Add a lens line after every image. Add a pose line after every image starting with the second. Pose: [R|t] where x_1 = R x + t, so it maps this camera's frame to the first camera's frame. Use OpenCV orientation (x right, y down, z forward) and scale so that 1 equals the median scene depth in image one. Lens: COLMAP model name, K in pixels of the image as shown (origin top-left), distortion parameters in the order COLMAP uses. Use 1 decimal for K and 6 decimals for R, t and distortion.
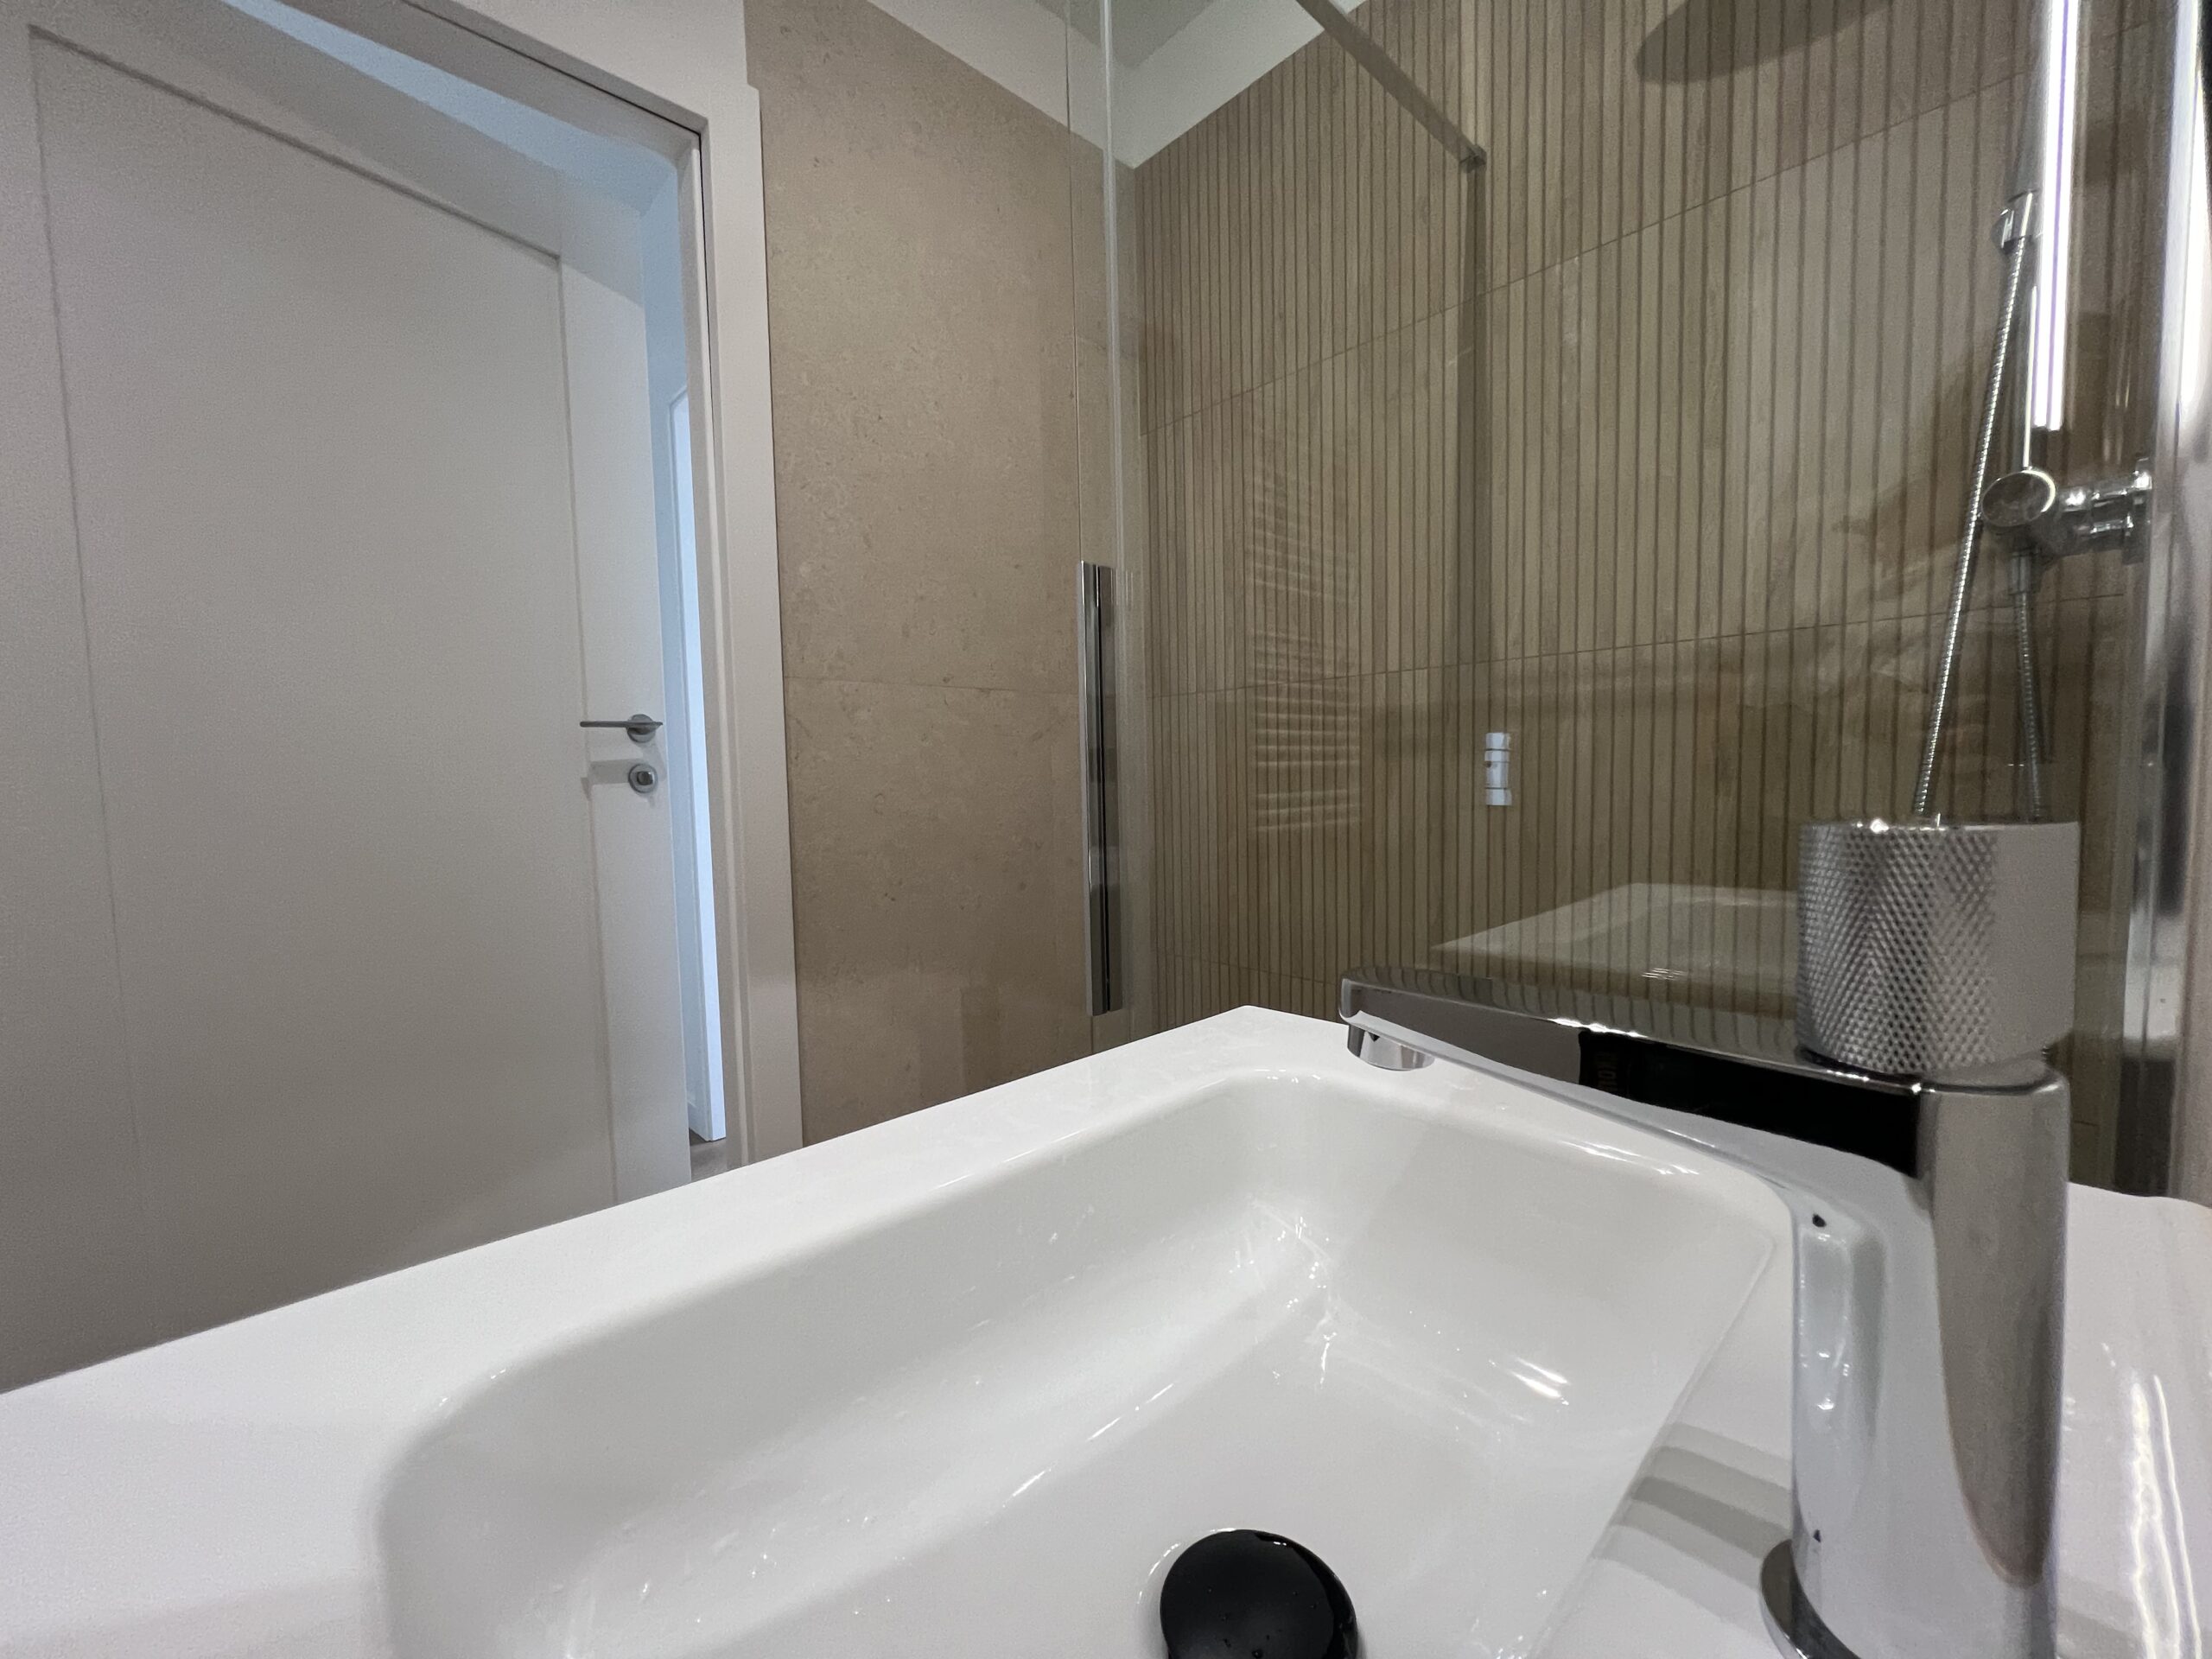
lens RADIAL K [[880.7, 0, 1096.7], [0, 880.7, 825.7], [0, 0, 1]] dist [-0.005307, 0.000654]
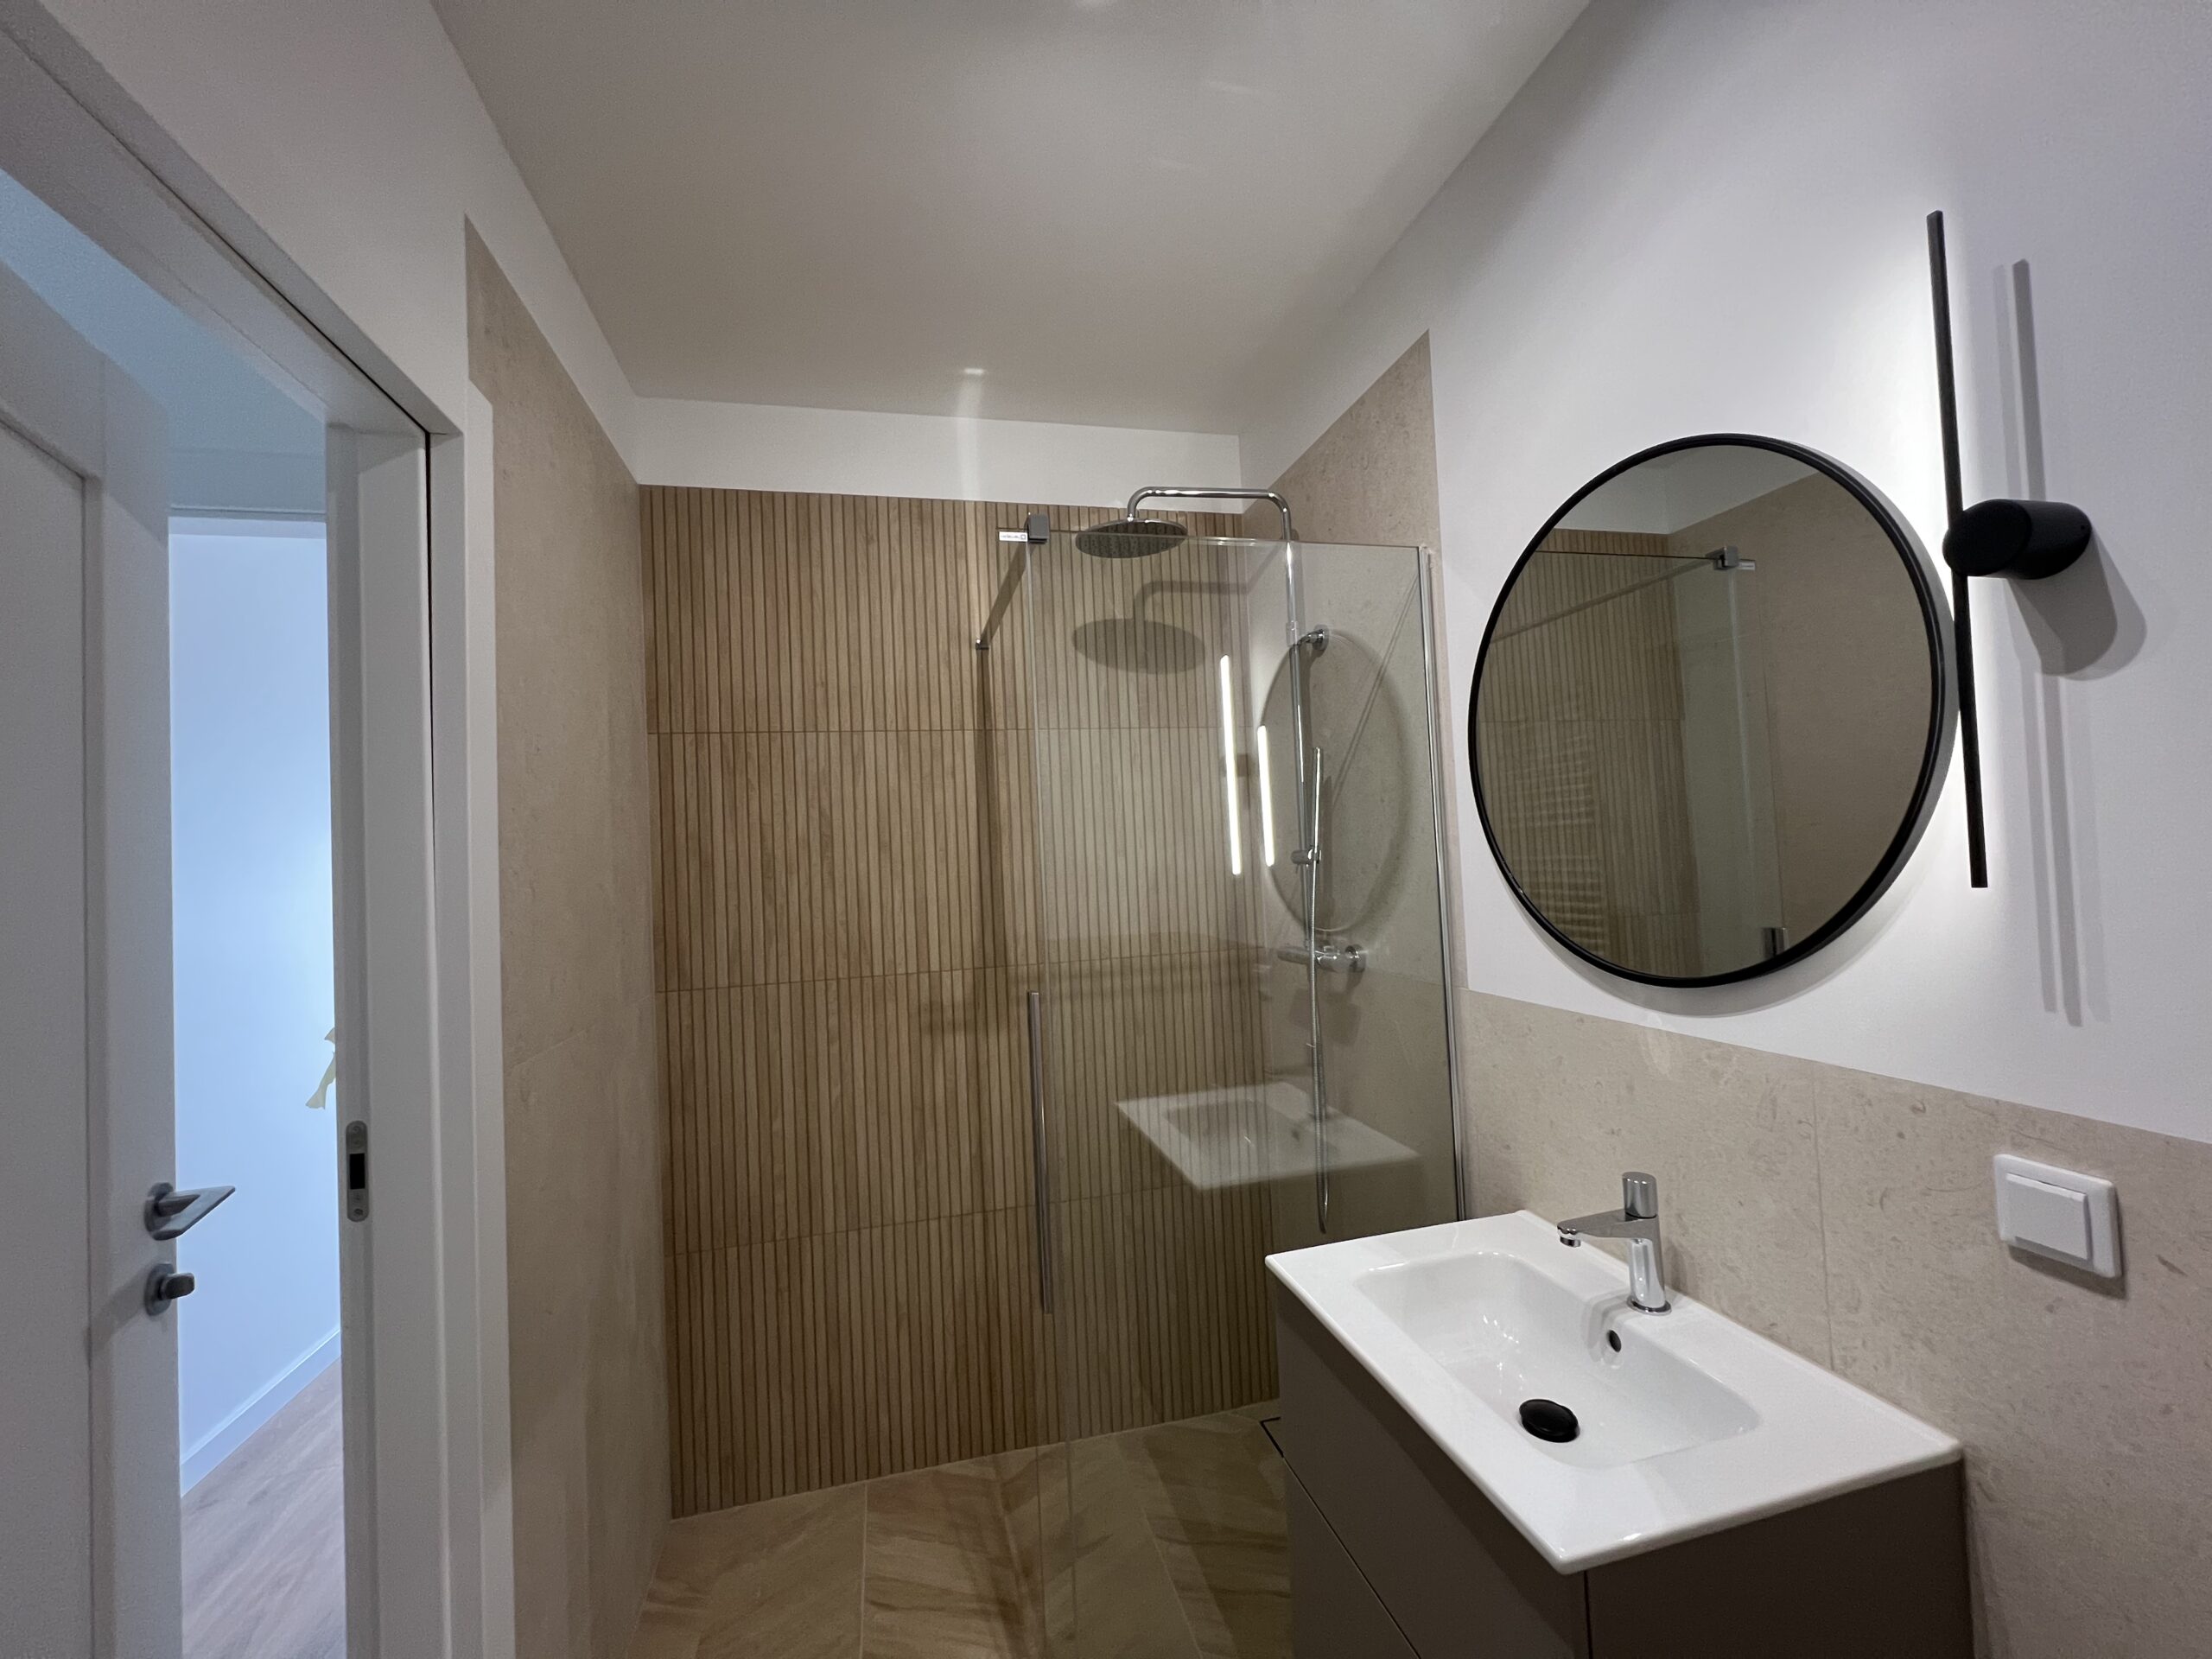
lens RADIAL K [[880.7, 0, 1105.7], [0, 880.7, 829.4], [0, 0, 1]] dist [-0.005307, 0.000654]
pose [[0.483605, 0.026959, 0.874871, -0.755265], [0.094746, 0.992040, -0.082942, -0.265072], [-0.870143, 0.123002, 0.477201, 0.100682]]
